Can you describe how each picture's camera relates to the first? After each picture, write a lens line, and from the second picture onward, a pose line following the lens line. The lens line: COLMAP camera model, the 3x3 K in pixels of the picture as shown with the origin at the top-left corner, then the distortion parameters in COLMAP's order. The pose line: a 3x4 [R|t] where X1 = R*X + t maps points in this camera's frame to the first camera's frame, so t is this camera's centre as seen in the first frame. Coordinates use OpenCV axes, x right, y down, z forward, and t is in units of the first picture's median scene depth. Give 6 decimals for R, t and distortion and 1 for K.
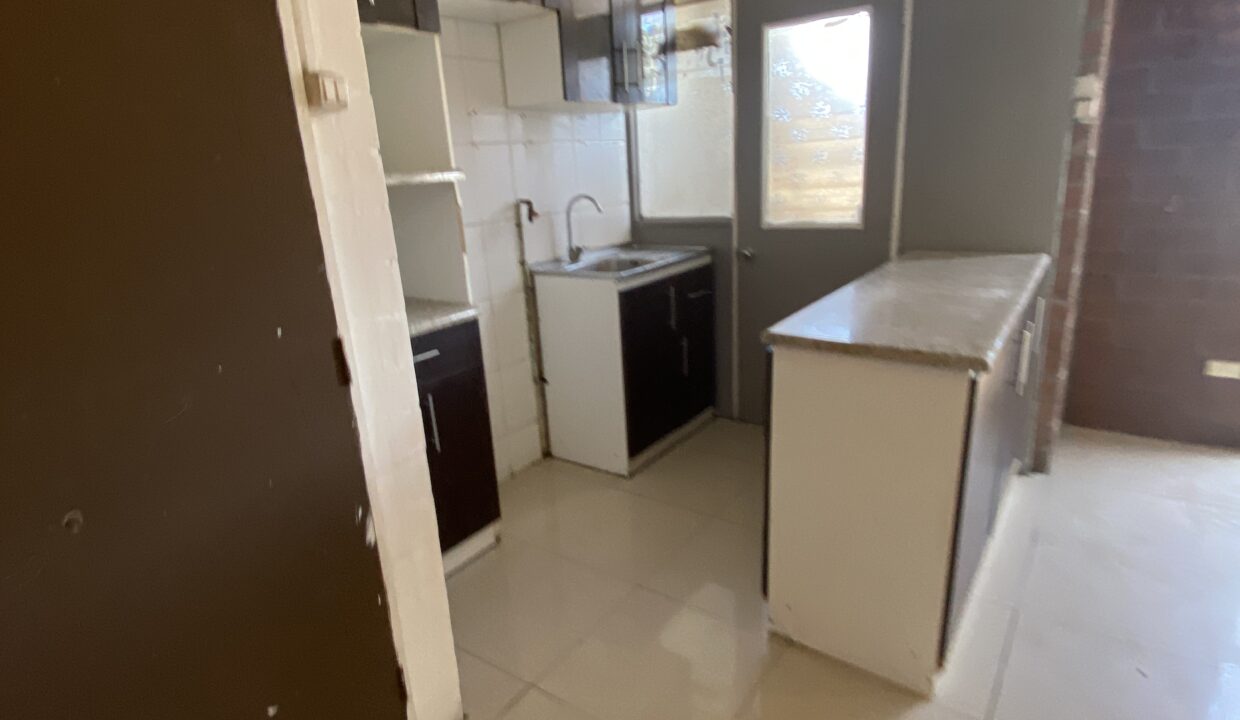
lens RADIAL K [[665.9, 0, 620.0], [0, 665.9, 360.0], [0, 0, 1]] dist [0.030604, -0.040422]
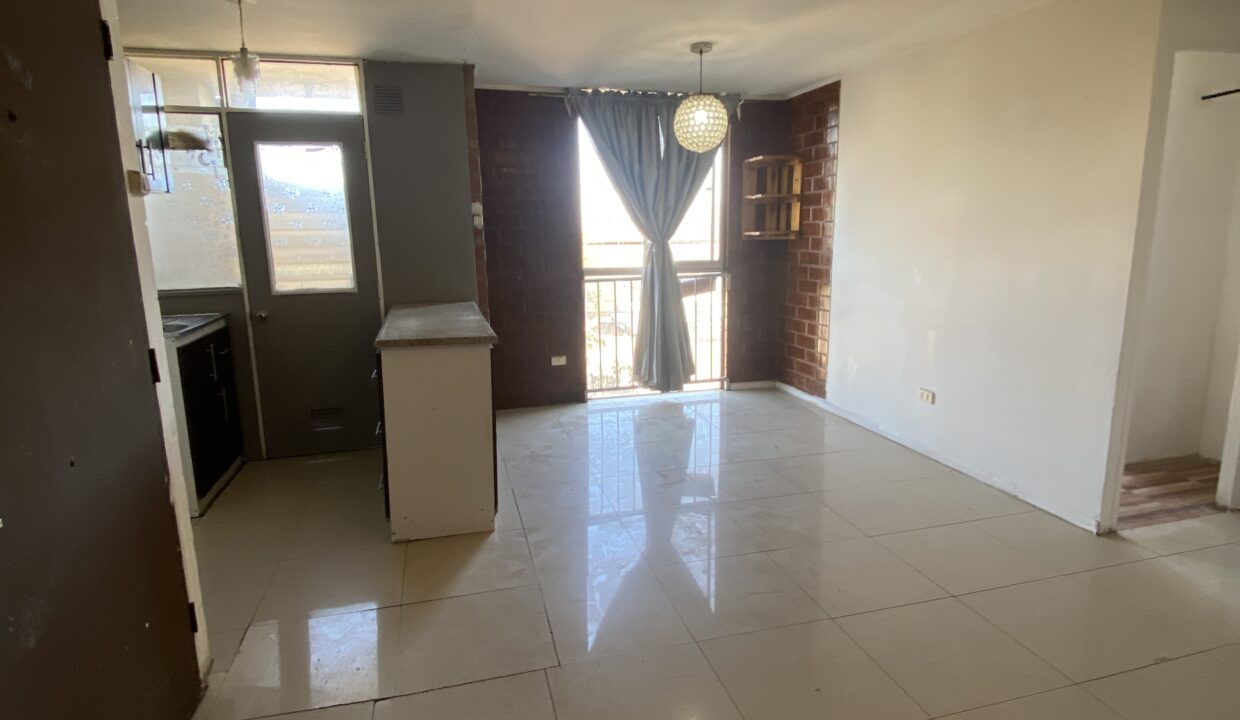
lens RADIAL K [[665.9, 0, 620.0], [0, 665.9, 360.0], [0, 0, 1]] dist [0.030604, -0.040422]
pose [[0.622346, -0.100063, 0.776320, -0.373206], [0.204008, 0.978252, -0.037455, 0.102390], [-0.755689, 0.181686, 0.629225, -0.262948]]
